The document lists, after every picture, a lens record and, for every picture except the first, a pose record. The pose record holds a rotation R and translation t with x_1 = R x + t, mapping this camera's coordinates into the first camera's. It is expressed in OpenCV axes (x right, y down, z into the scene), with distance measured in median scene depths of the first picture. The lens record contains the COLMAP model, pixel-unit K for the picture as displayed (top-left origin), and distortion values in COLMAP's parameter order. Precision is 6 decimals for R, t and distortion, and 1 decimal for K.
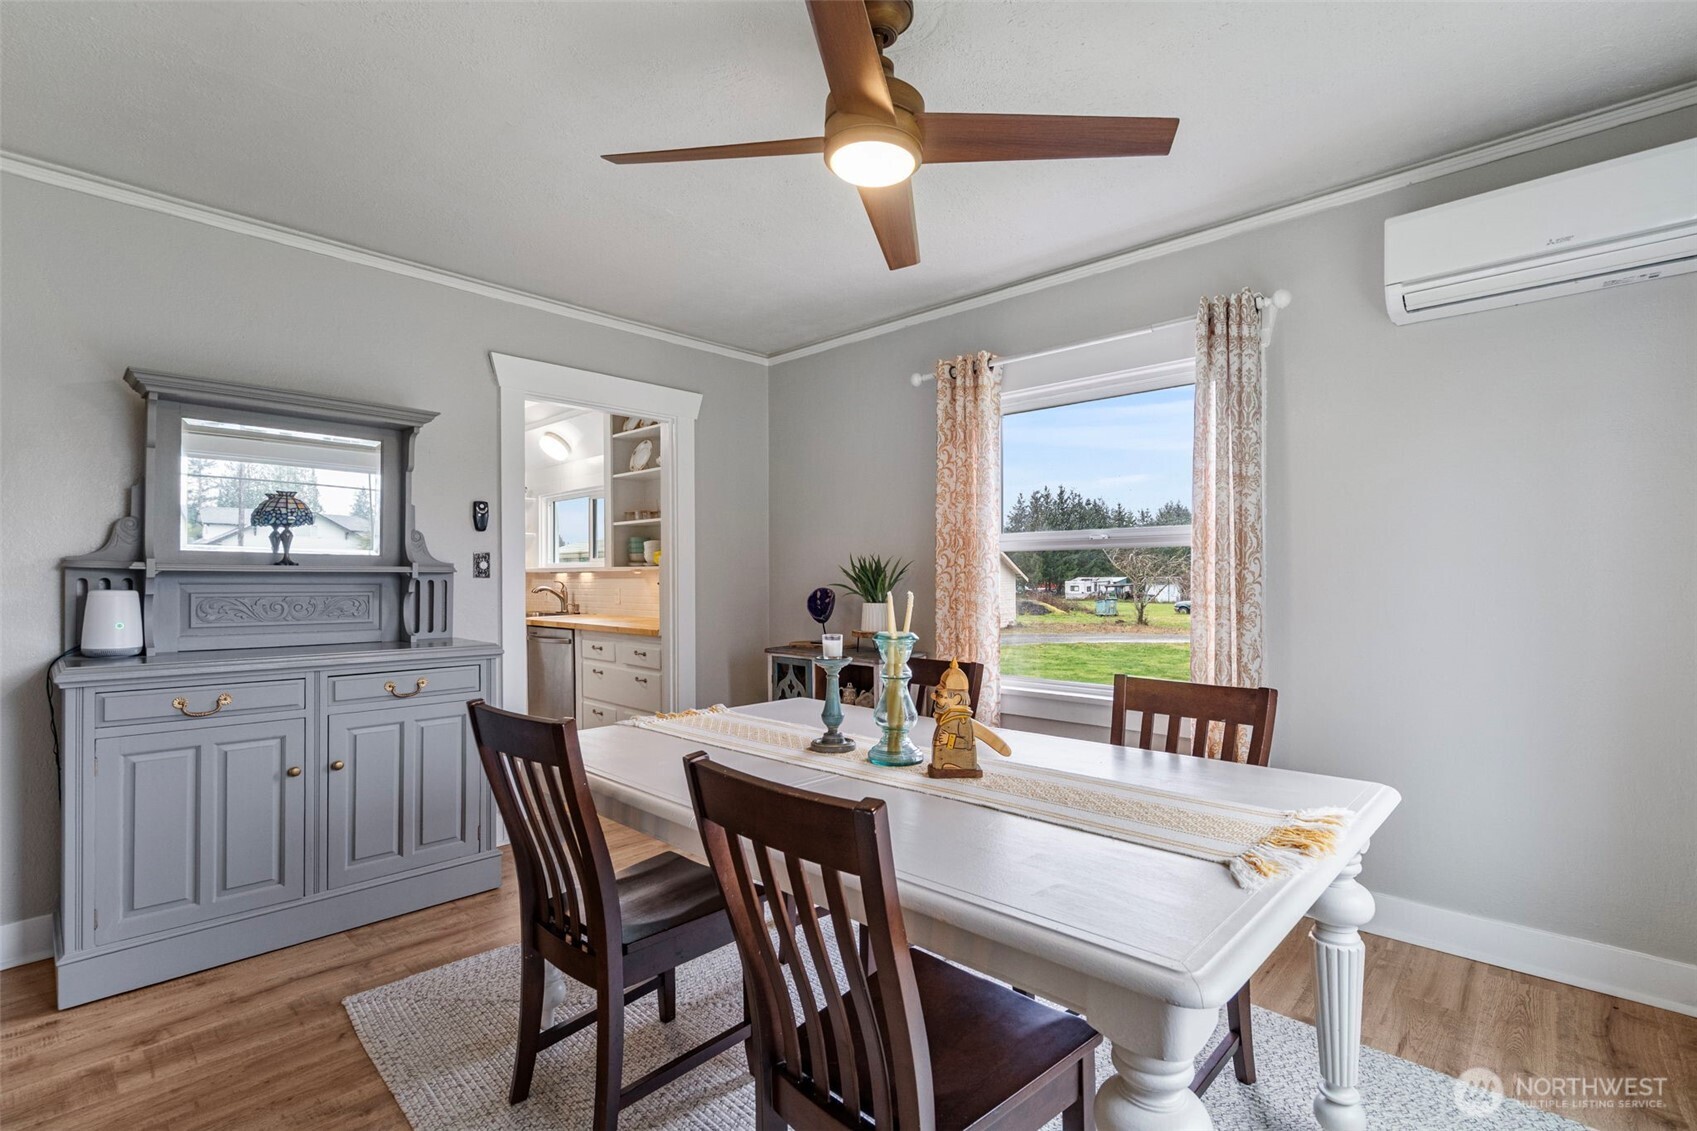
lens RADIAL K [[785.8, 0, 841.4], [0, 785.8, 574.7], [0, 0, 1]] dist [0.001721, 0.000369]
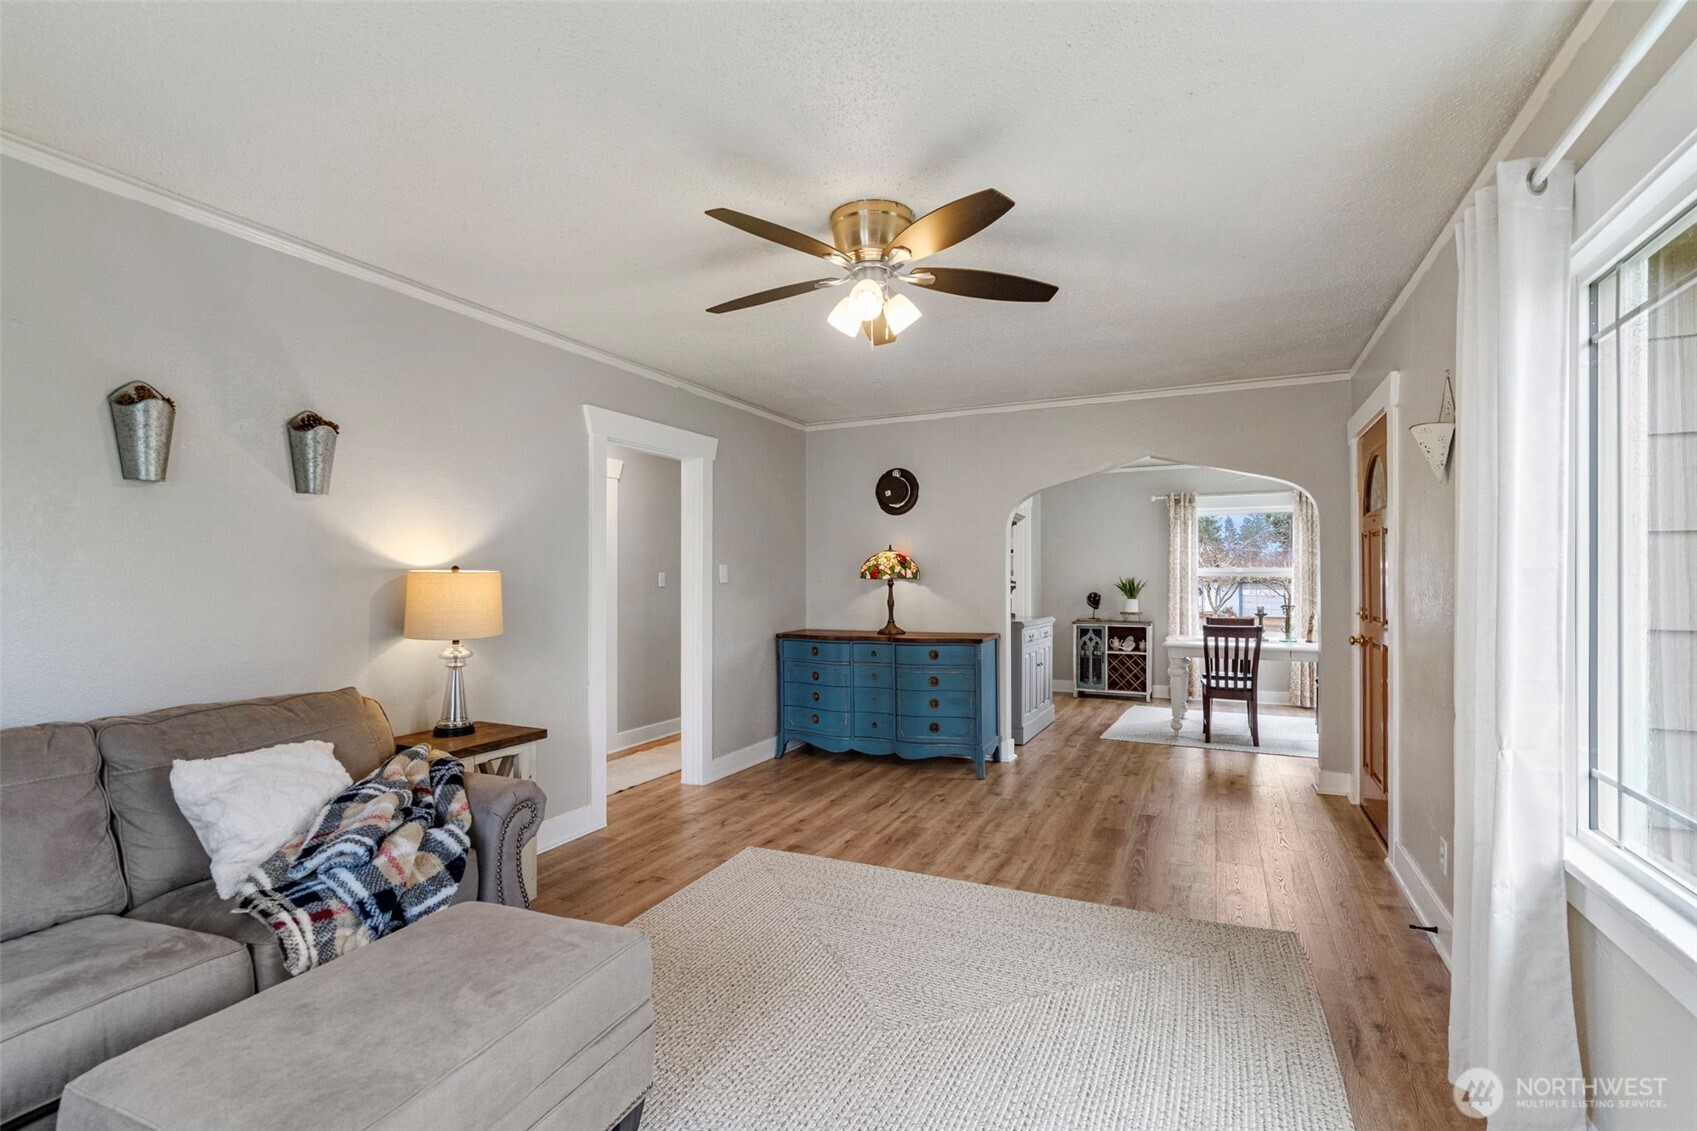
lens RADIAL K [[773.4, 0, 857.8], [0, 773.4, 571.3], [0, 0, 1]] dist [-0.016421, 0.016005]
pose [[0.951823, 0.007125, 0.306567, -1.873618], [-0.004367, 0.999944, -0.009681, -0.023168], [-0.306618, 0.007876, 0.951800, -1.118971]]
